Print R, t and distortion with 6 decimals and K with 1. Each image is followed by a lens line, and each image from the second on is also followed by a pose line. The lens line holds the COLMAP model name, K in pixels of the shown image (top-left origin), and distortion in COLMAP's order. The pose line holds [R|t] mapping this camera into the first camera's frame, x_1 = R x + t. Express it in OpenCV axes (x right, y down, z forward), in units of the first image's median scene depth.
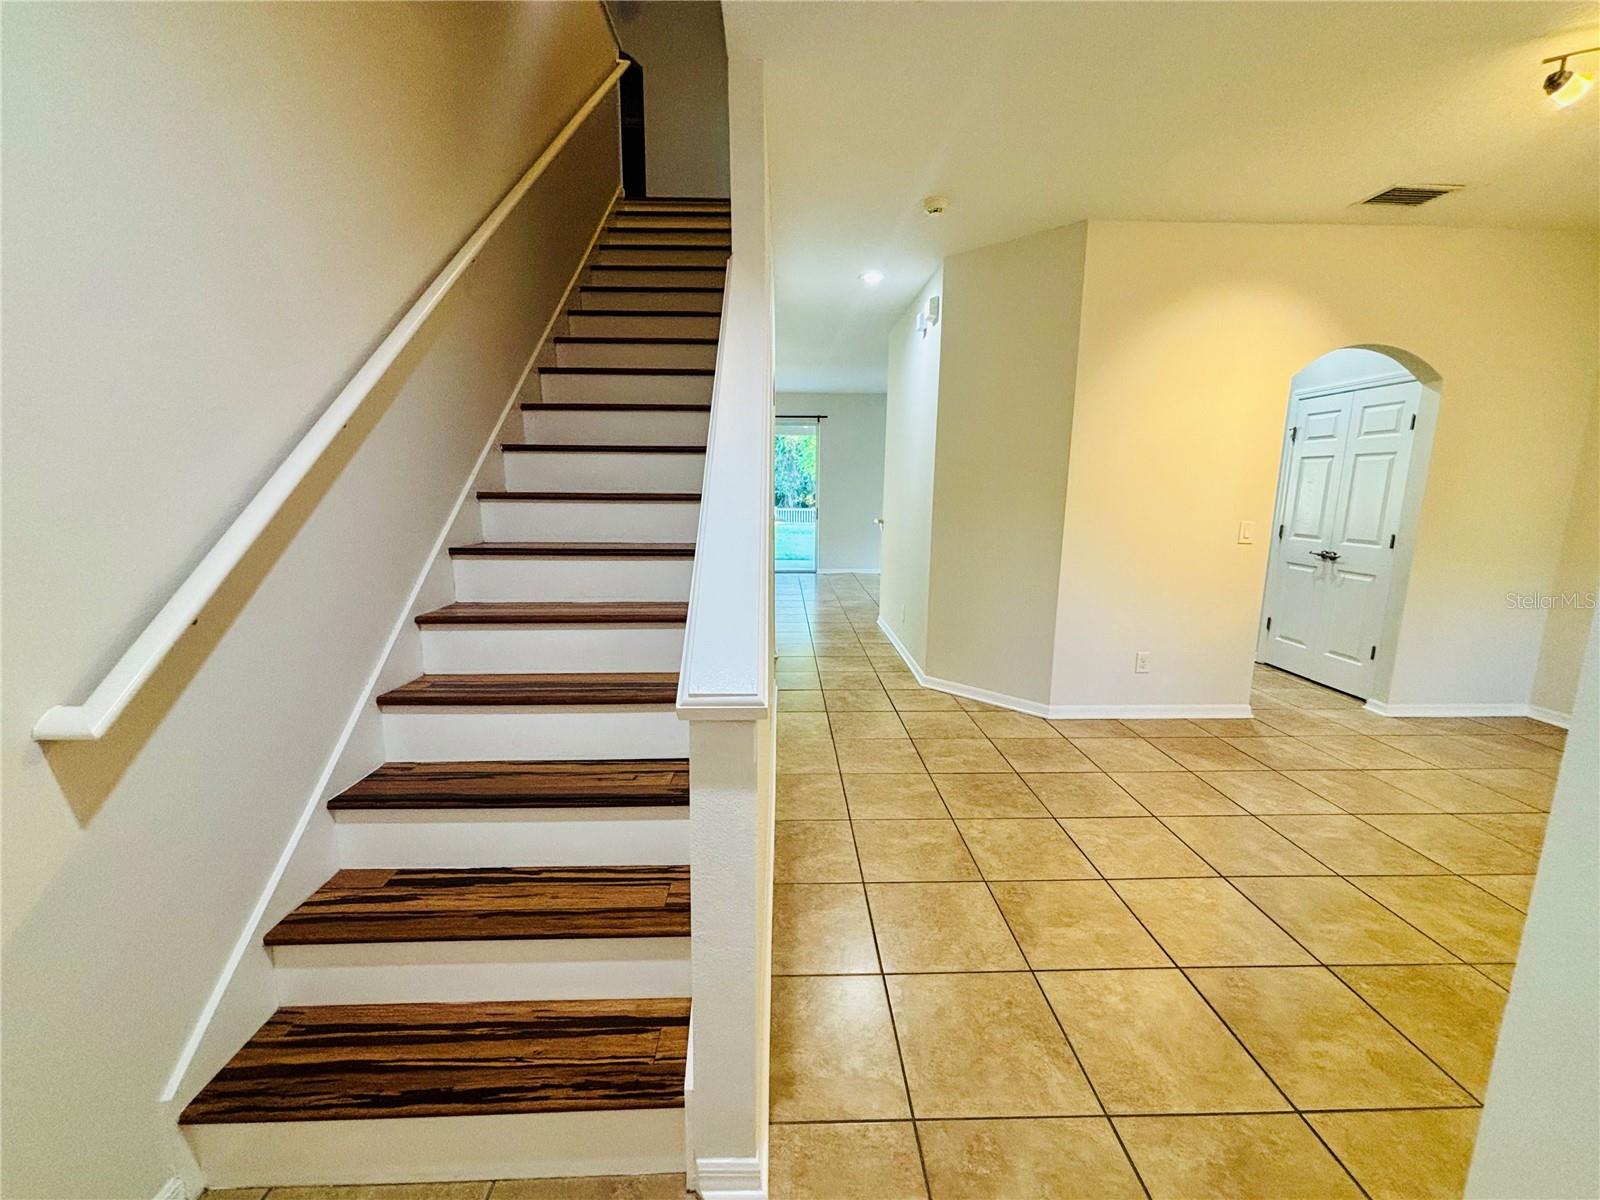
lens RADIAL K [[641.9, 0, 802.2], [0, 641.9, 596.0], [0, 0, 1]] dist [-0.000734, 0.000070]
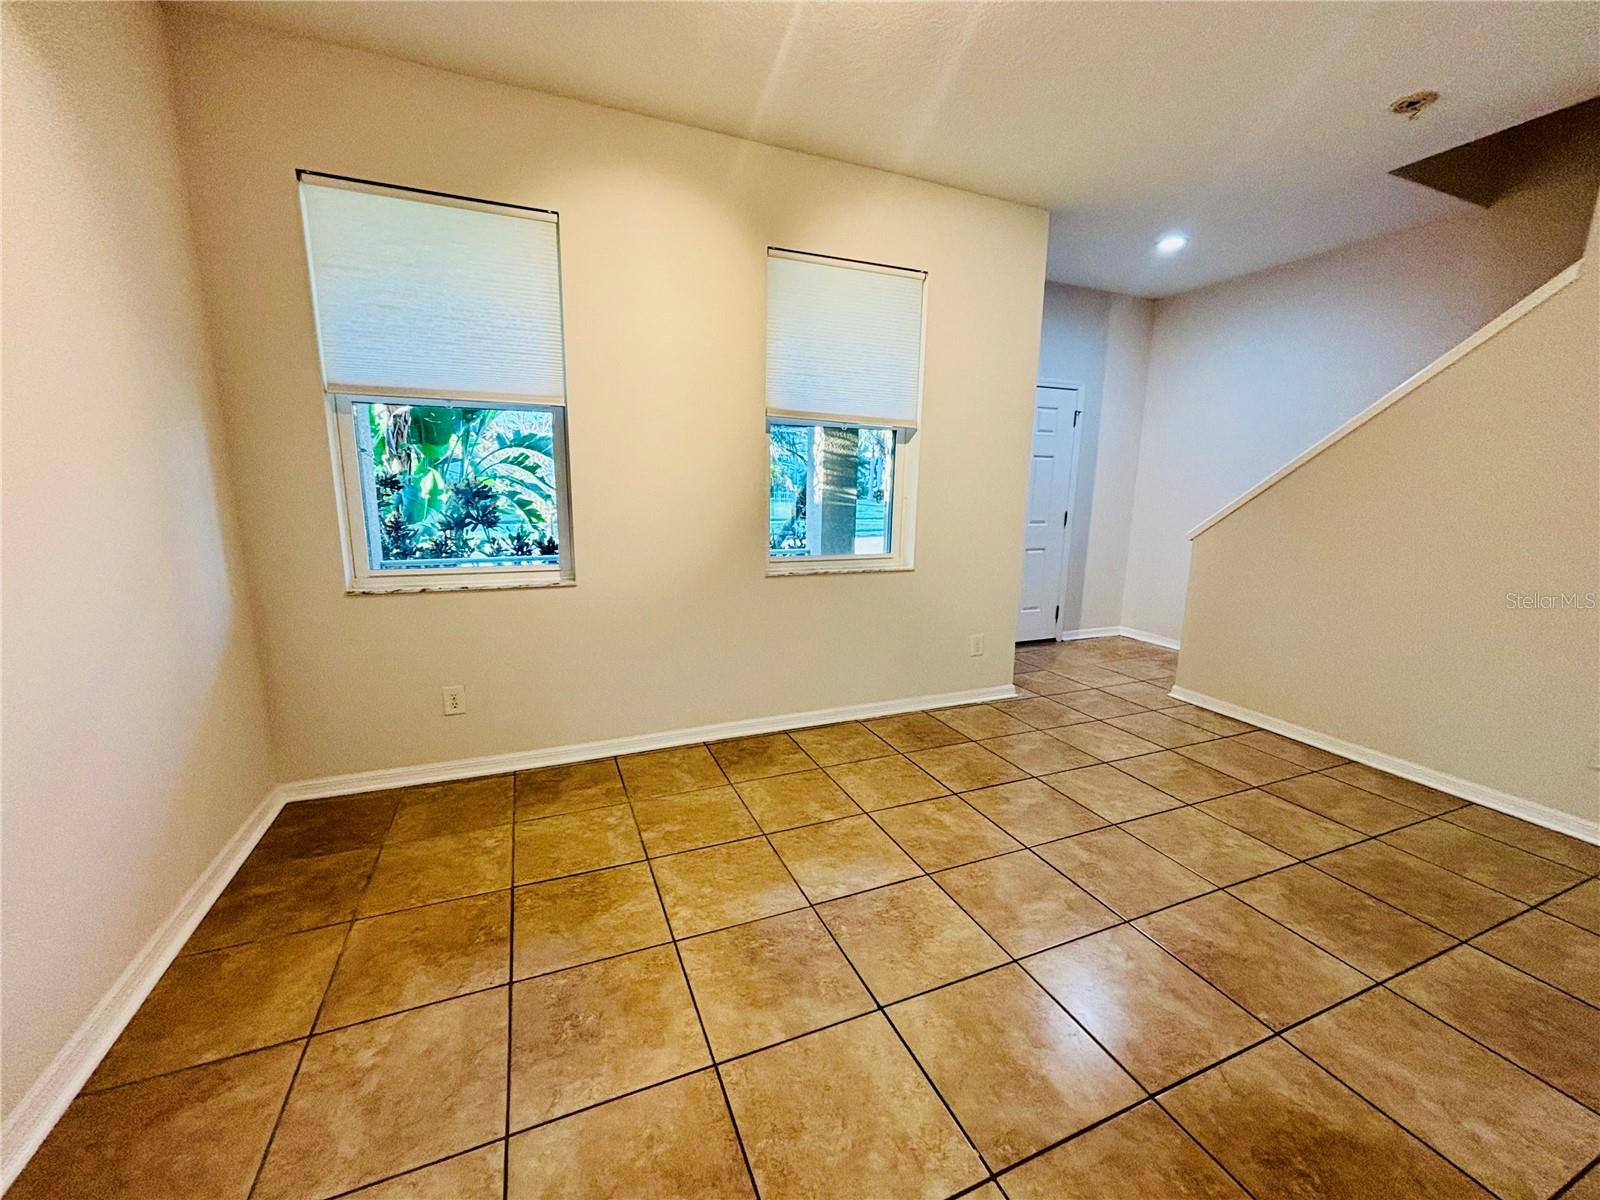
lens RADIAL K [[641.9, 0, 799.7], [0, 641.9, 598.4], [0, 0, 1]] dist [-0.000734, 0.000070]
pose [[-0.933697, 0.043085, -0.355464, 0.900177], [-0.083807, 0.938864, 0.333933, -0.144124], [0.348119, 0.341582, -0.873003, 0.962906]]
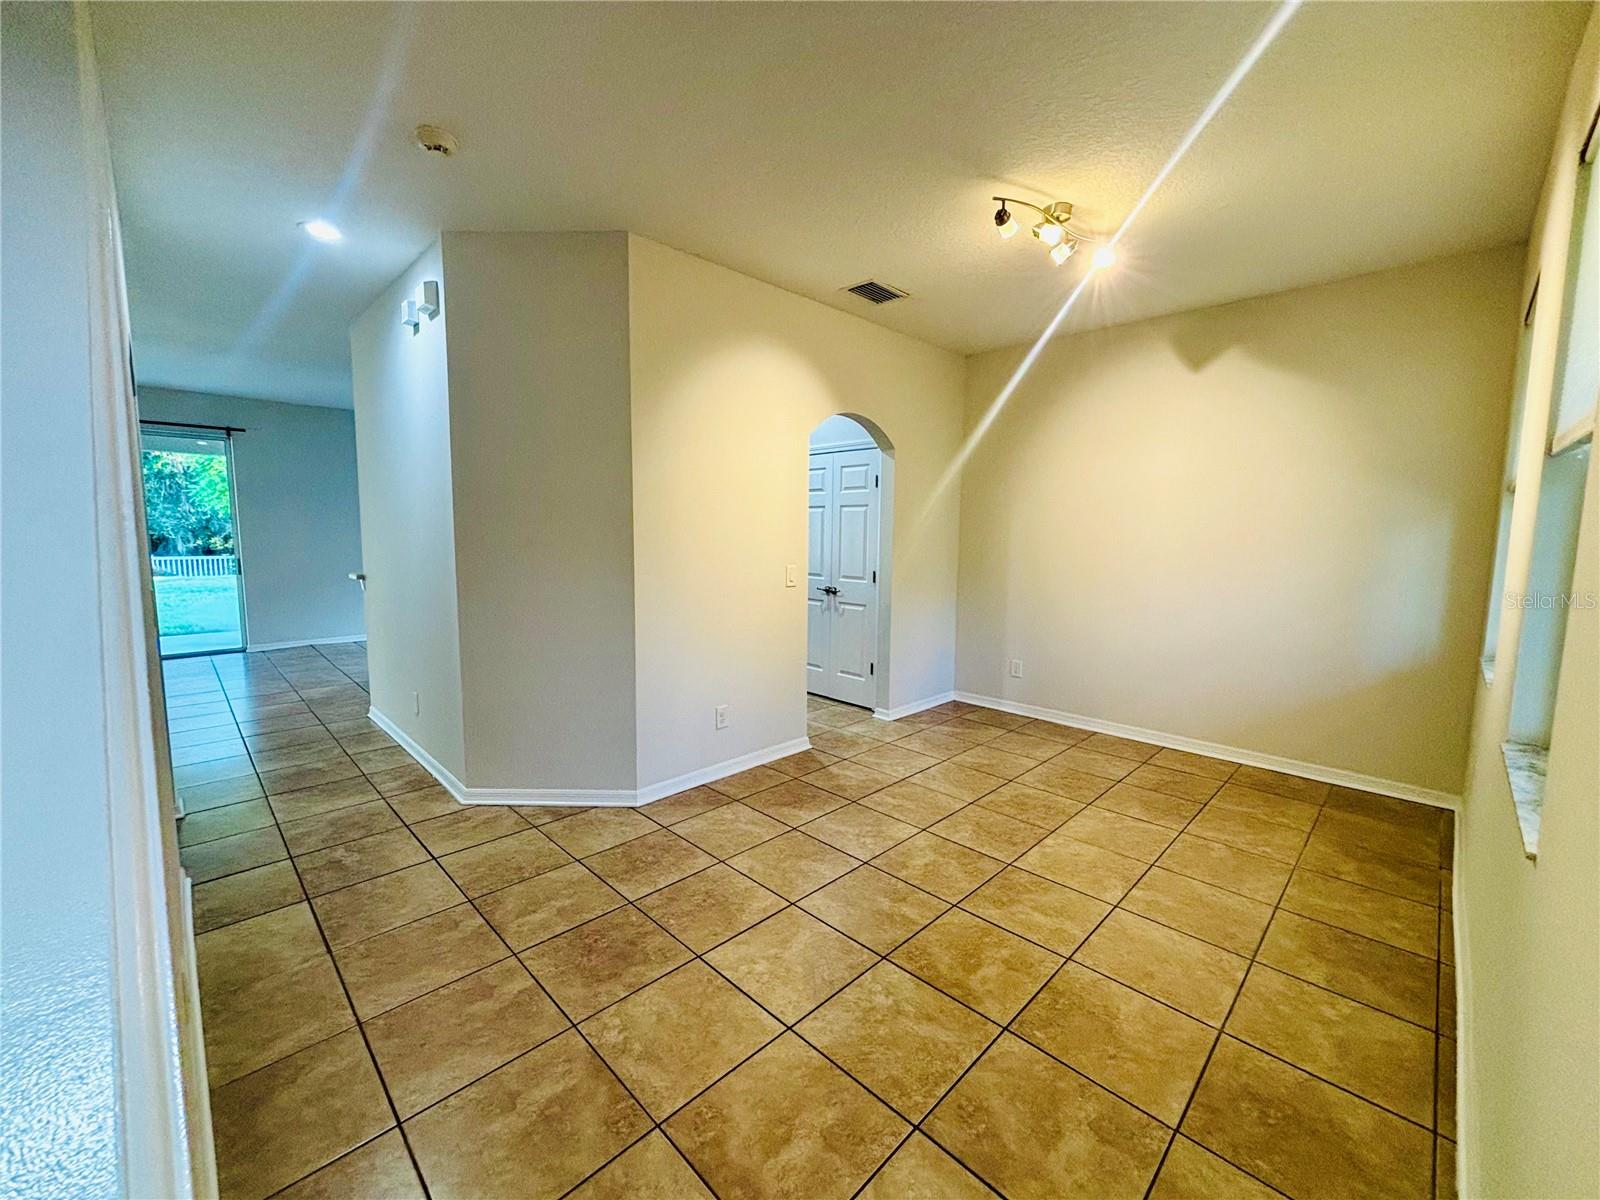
lens RADIAL K [[641.9, 0, 801.0], [0, 641.9, 597.7], [0, 0, 1]] dist [-0.000734, 0.000070]
pose [[0.731997, -0.072718, 0.677416, -0.010942], [0.111520, 0.993666, -0.013838, -0.044989], [-0.672119, 0.085675, 0.735470, 0.208923]]
